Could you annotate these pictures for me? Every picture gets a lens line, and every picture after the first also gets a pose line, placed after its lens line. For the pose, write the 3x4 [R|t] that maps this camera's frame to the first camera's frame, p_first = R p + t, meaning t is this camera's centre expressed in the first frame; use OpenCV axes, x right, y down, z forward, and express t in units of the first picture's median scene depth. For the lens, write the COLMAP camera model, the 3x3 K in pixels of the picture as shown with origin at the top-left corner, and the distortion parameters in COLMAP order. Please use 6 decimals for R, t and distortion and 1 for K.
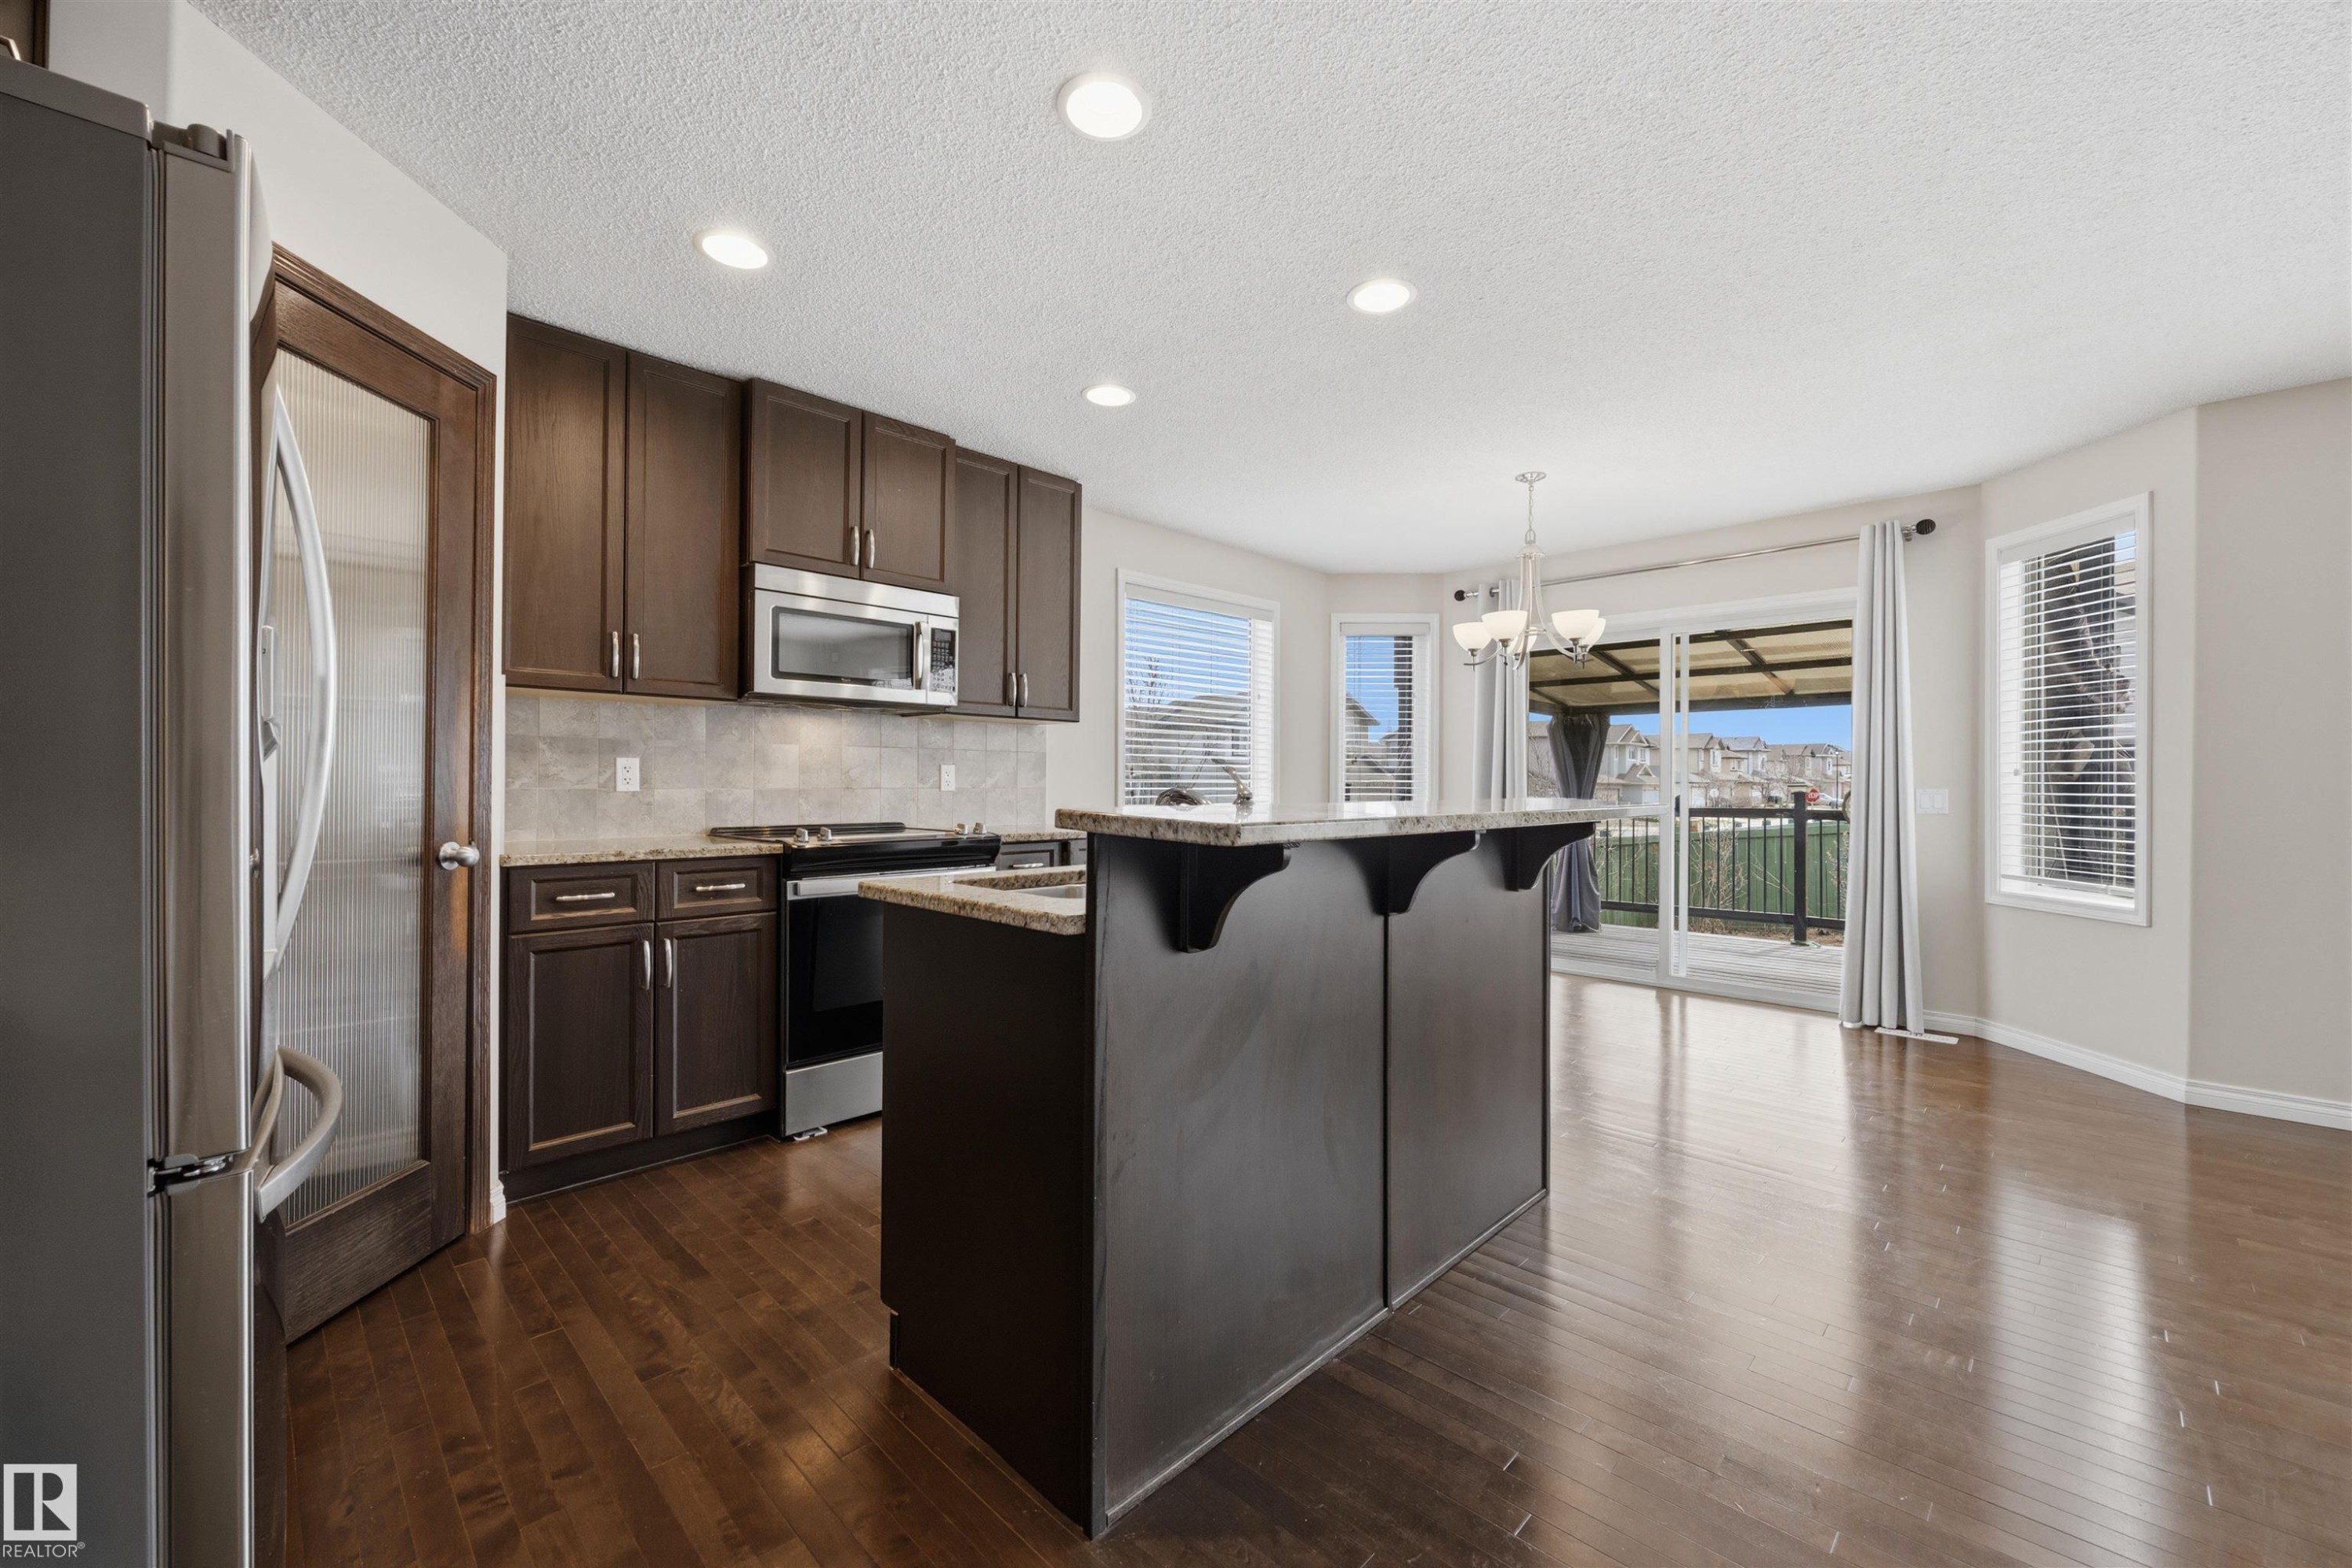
lens RADIAL K [[935.2, 0, 1178.9], [0, 935.2, 783.5], [0, 0, 1]] dist [0.001487, -0.000056]
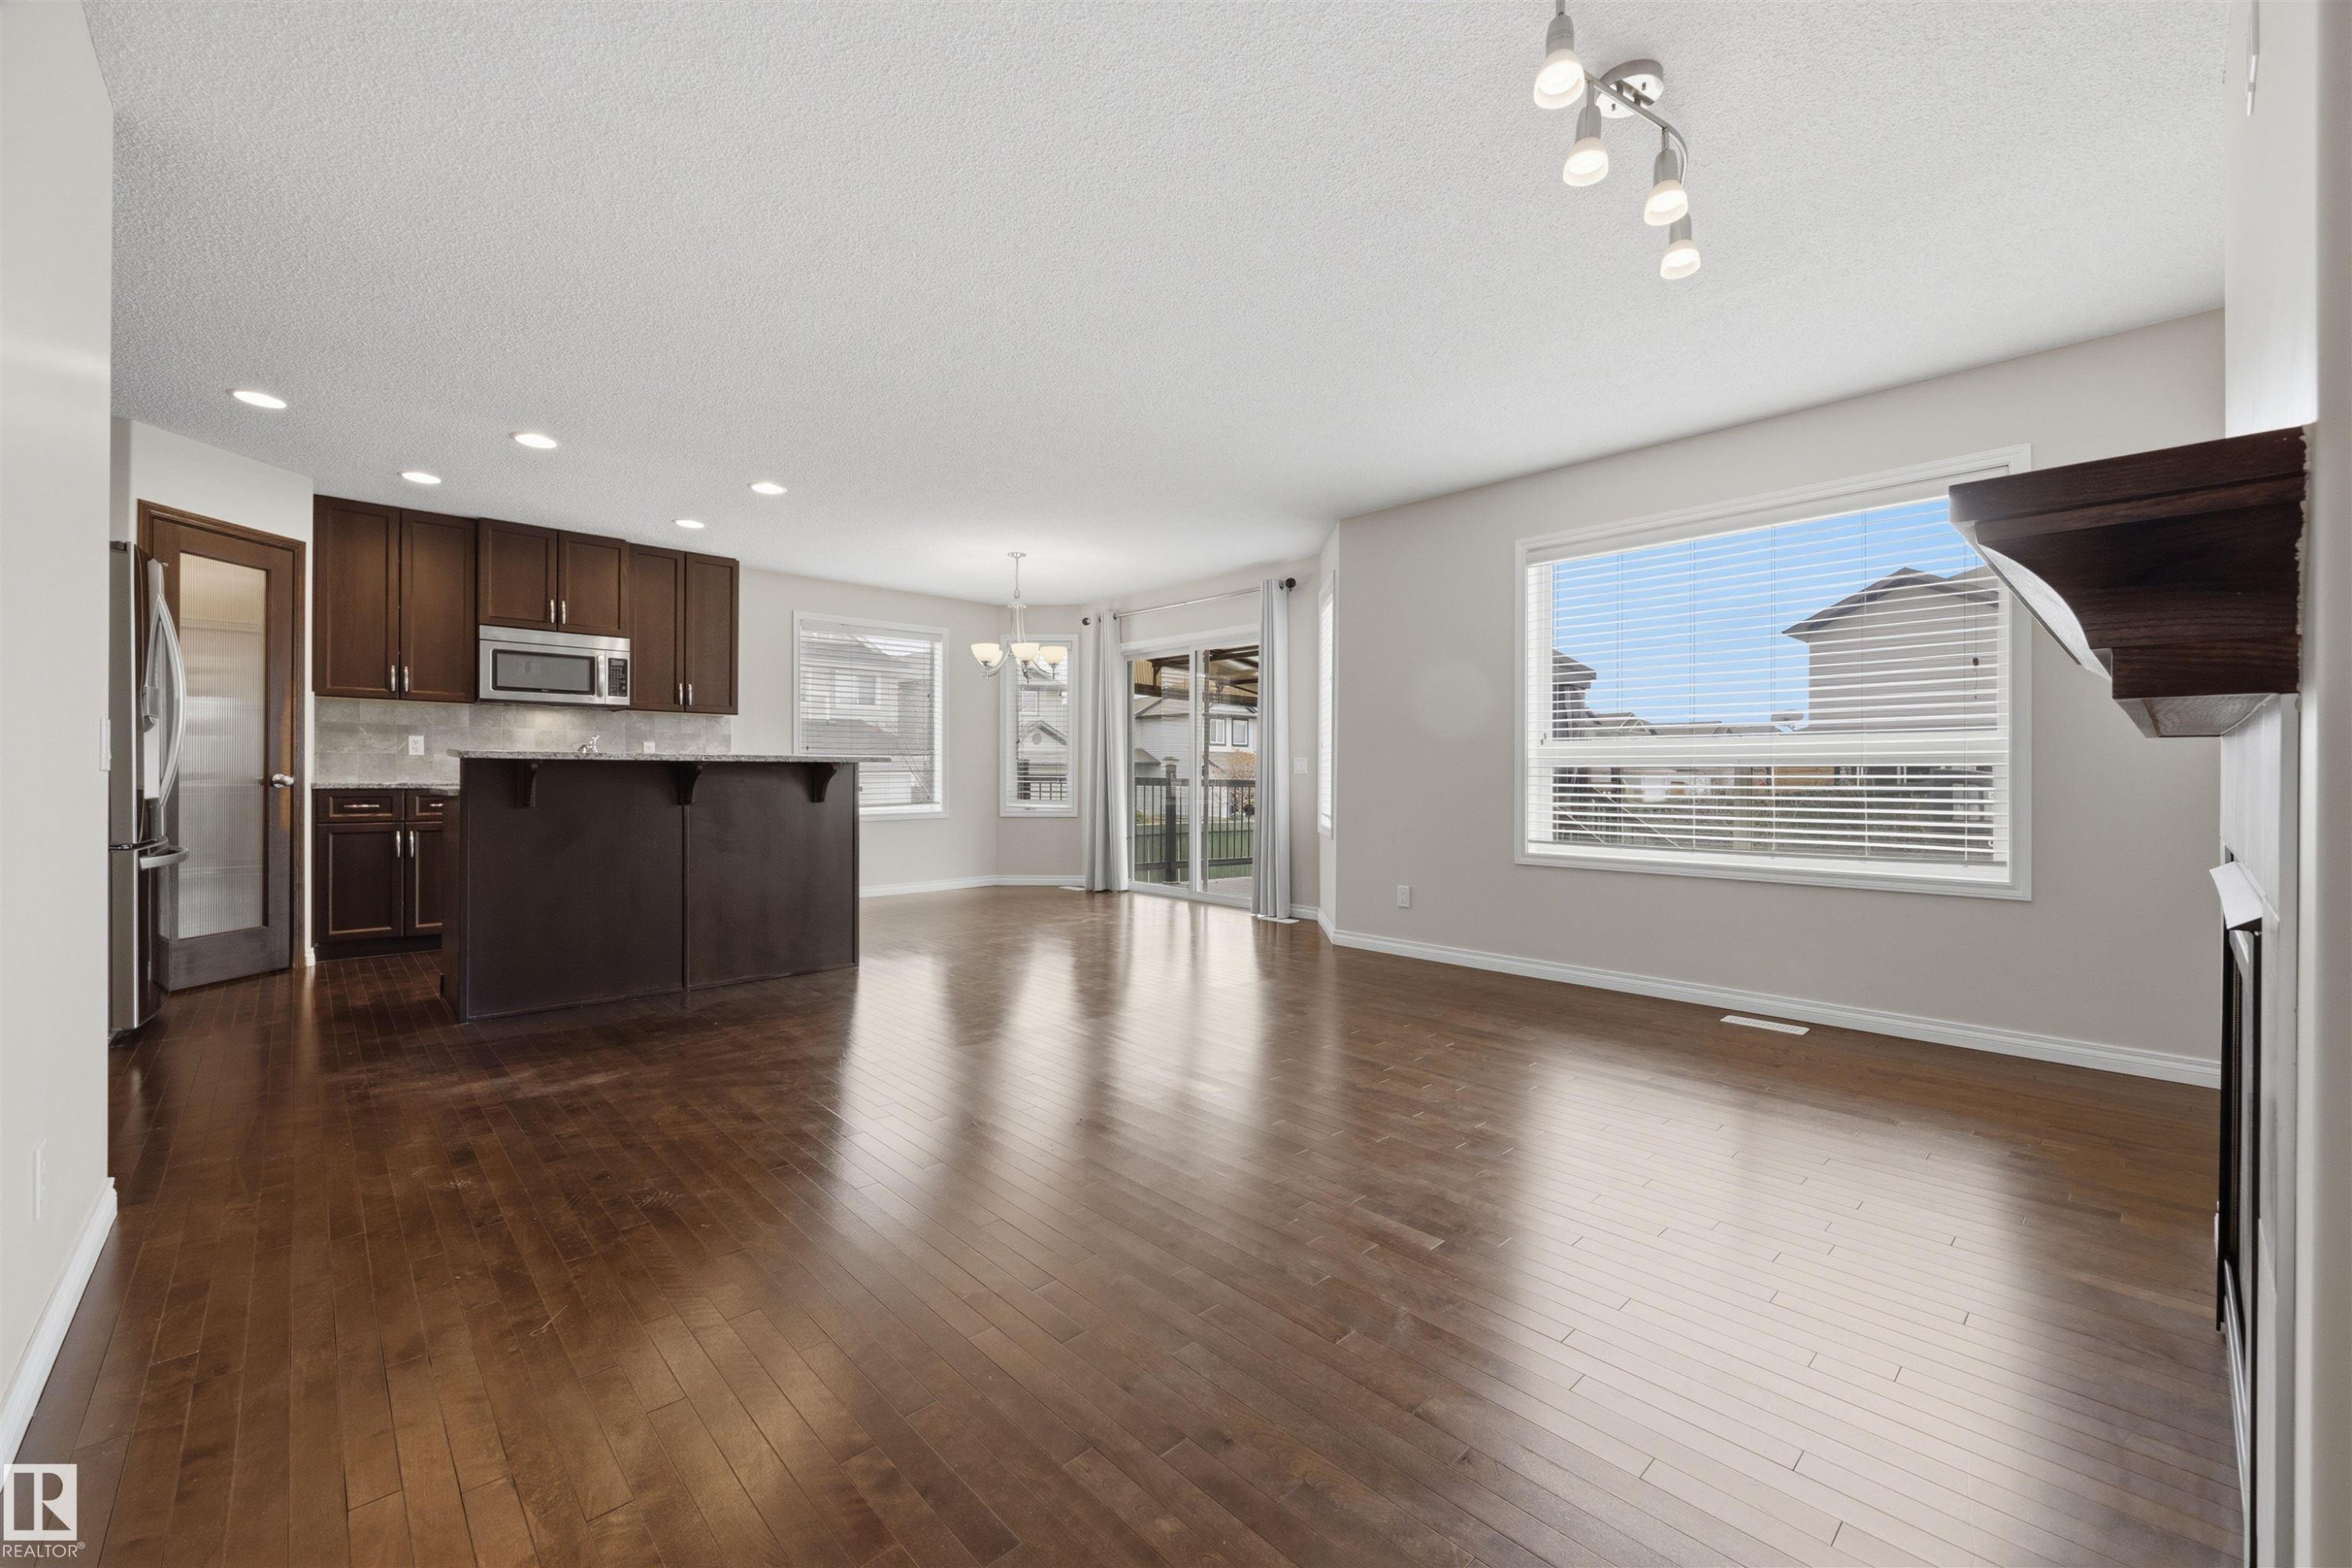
lens RADIAL K [[935.2, 0, 1173.4], [0, 935.2, 779.9], [0, 0, 1]] dist [0.001487, -0.000056]
pose [[0.999152, 0.001038, -0.041160, 0.920564], [-0.000740, 0.999974, 0.007236, 0.042530], [0.041167, -0.007199, 0.999126, -0.706592]]
